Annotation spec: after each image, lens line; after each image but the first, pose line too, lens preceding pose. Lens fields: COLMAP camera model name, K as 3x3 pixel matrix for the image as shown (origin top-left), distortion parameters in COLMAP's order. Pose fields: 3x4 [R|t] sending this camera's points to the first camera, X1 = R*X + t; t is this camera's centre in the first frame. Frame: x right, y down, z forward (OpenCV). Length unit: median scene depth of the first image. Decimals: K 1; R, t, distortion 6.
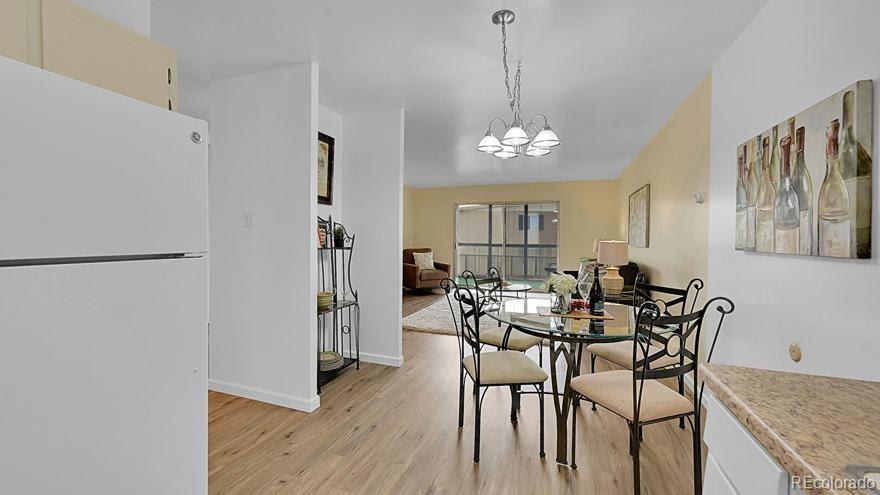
lens RADIAL K [[352.8, 0, 440.1], [0, 352.8, 241.7], [0, 0, 1]] dist [-0.002188, -0.000057]
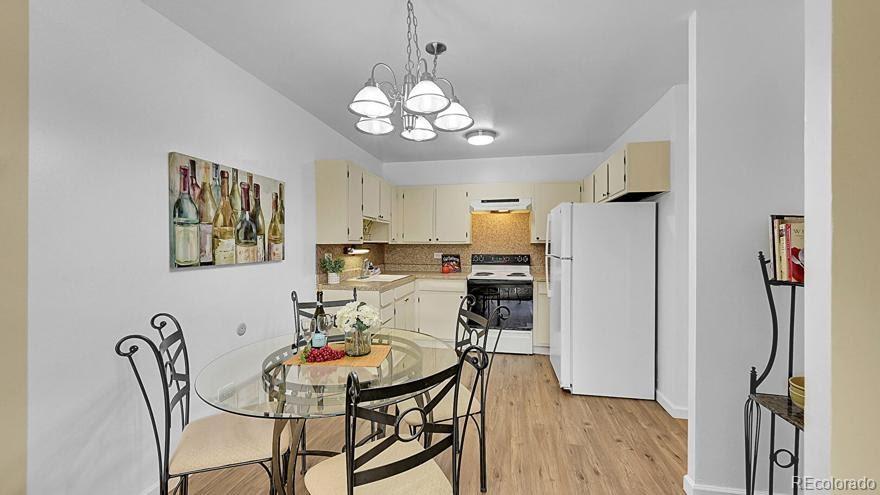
lens RADIAL K [[352.8, 0, 439.8], [0, 352.8, 246.7], [0, 0, 1]] dist [-0.002188, -0.000057]
pose [[-0.986462, -0.004169, -0.163936, 0.417992], [-0.007544, 0.999772, 0.019968, -0.067400], [0.163816, 0.020935, -0.986269, 2.527414]]
